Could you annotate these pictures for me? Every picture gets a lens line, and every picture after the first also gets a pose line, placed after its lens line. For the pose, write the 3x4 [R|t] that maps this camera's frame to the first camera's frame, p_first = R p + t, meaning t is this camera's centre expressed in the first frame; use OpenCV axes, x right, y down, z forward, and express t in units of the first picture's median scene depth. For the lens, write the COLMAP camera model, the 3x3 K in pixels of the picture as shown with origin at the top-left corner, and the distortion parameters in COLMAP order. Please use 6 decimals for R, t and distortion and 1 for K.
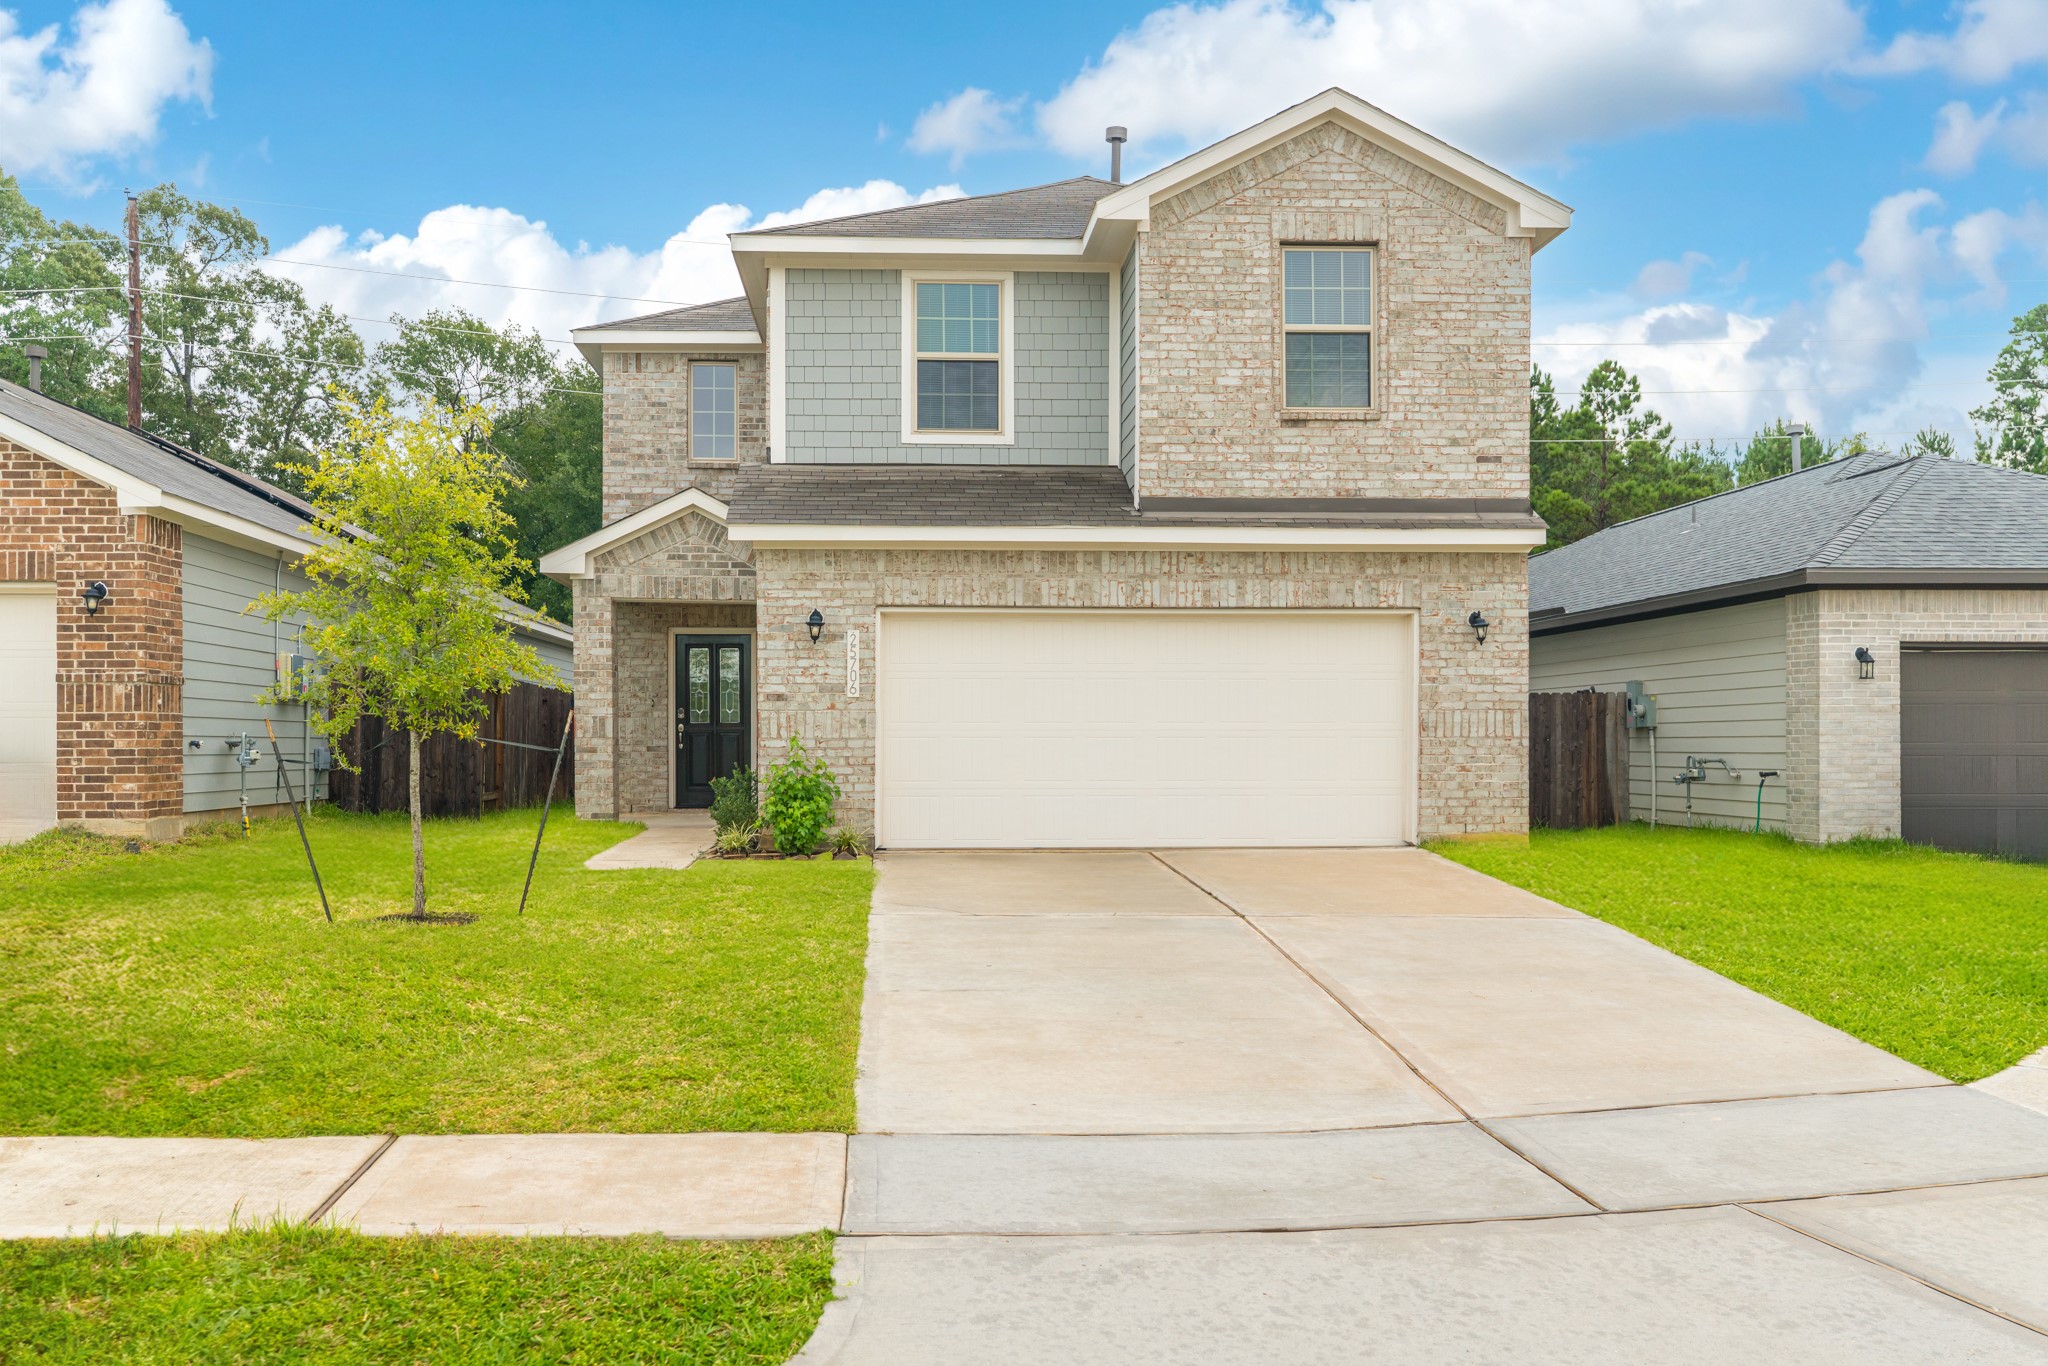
lens RADIAL K [[1693.0, 0, 1021.0], [0, 1693.0, 687.7], [0, 0, 1]] dist [0.006267, 0.002687]
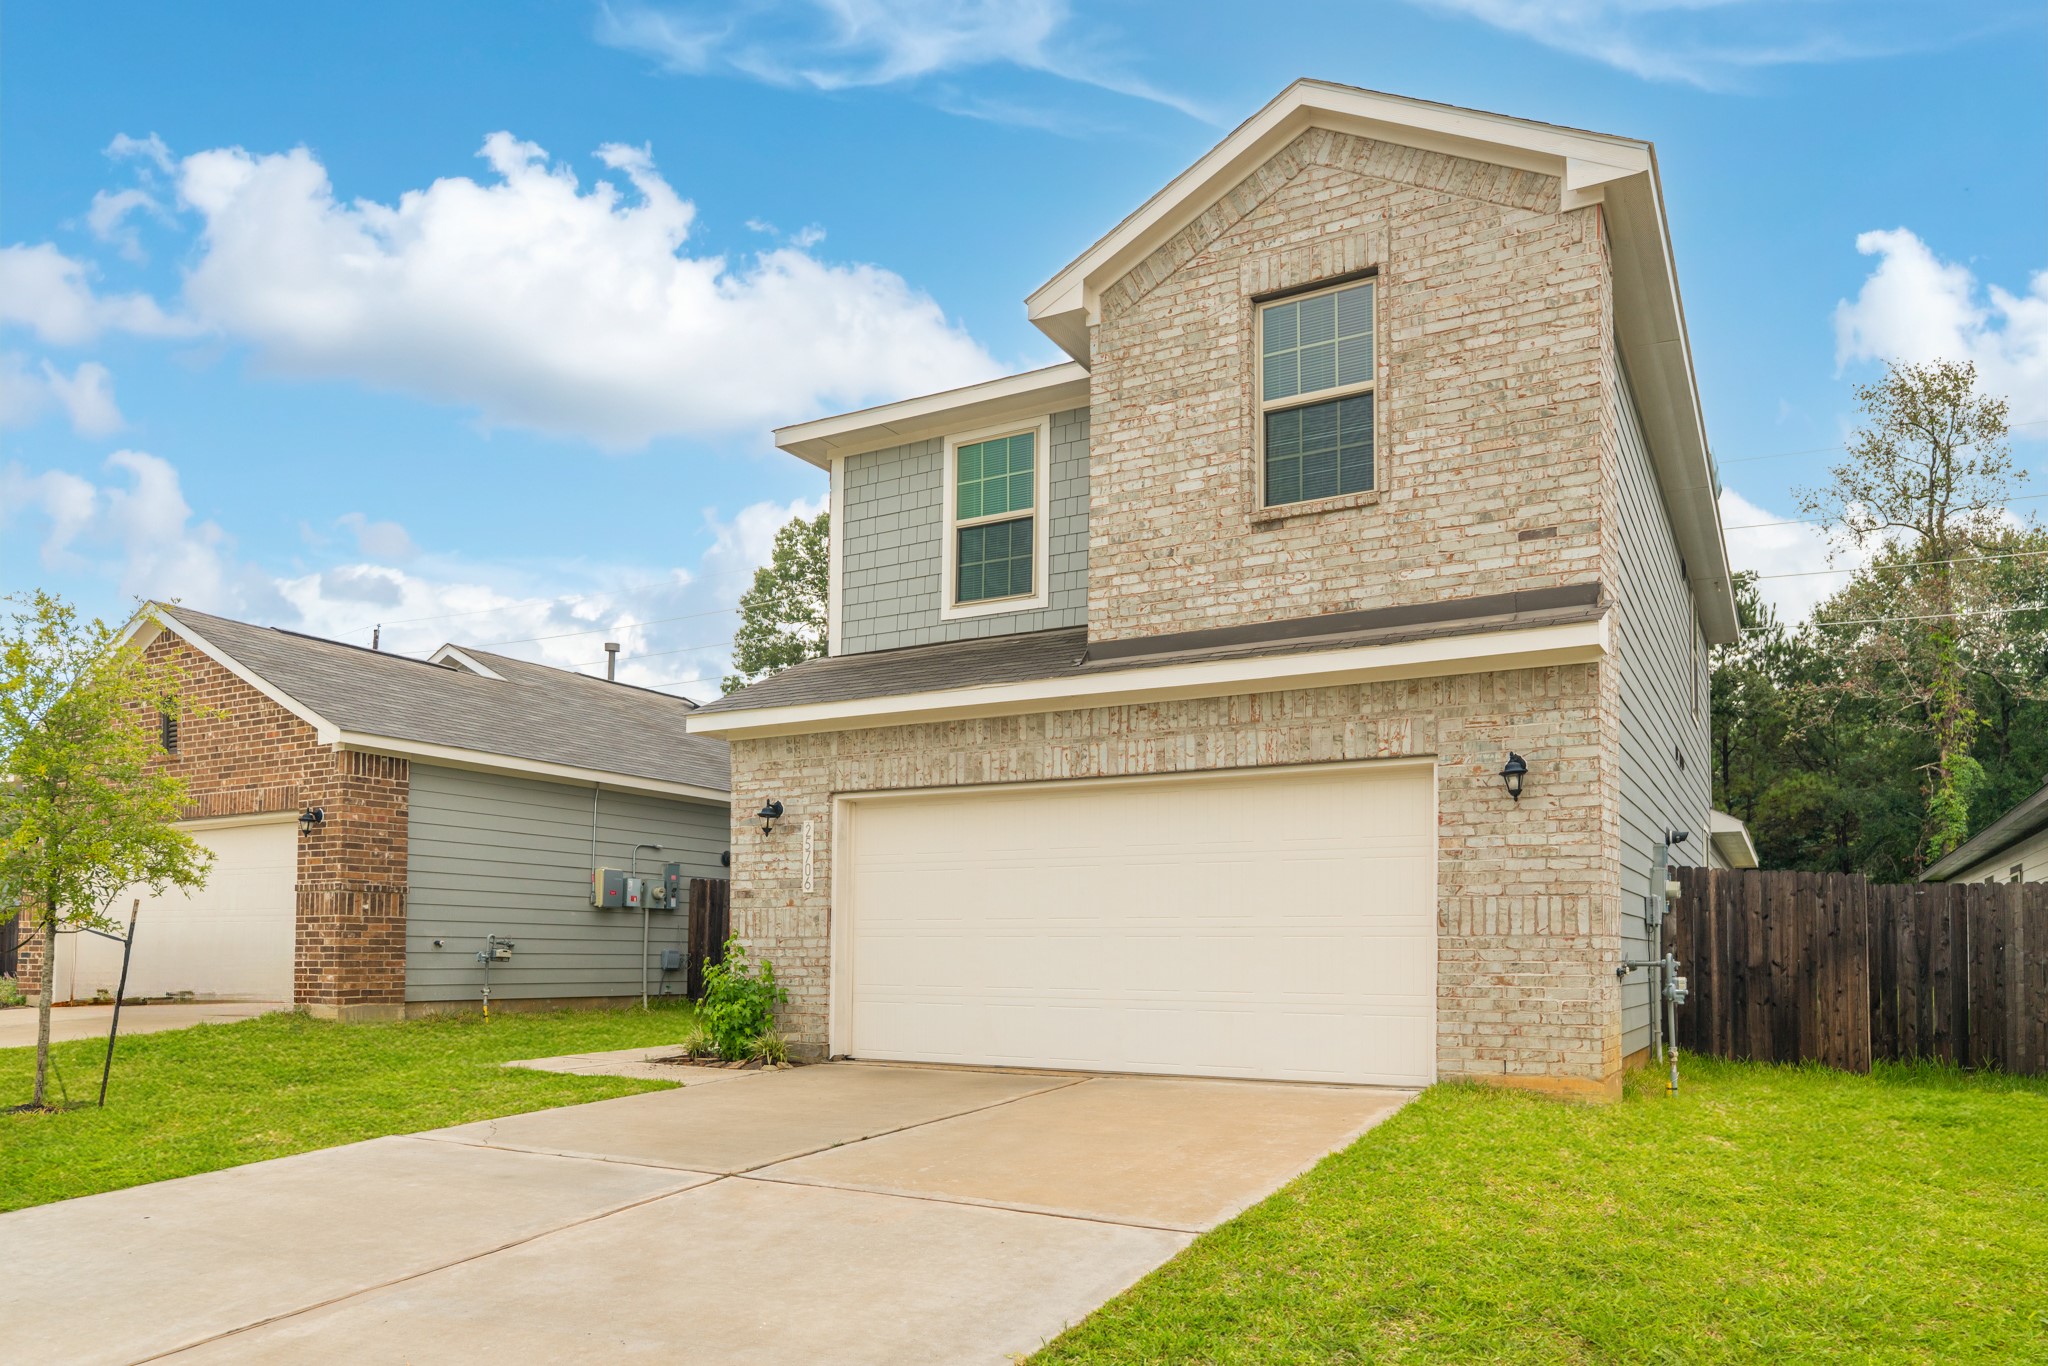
lens RADIAL K [[1388.8, 0, 1061.0], [0, 1388.8, 869.4], [0, 0, 1]] dist [-0.001543, -0.000923]
pose [[0.847500, -0.026983, -0.530110, 0.410906], [0.009846, 0.999334, -0.035125, 0.020390], [0.530705, 0.024549, 0.847201, 0.421409]]
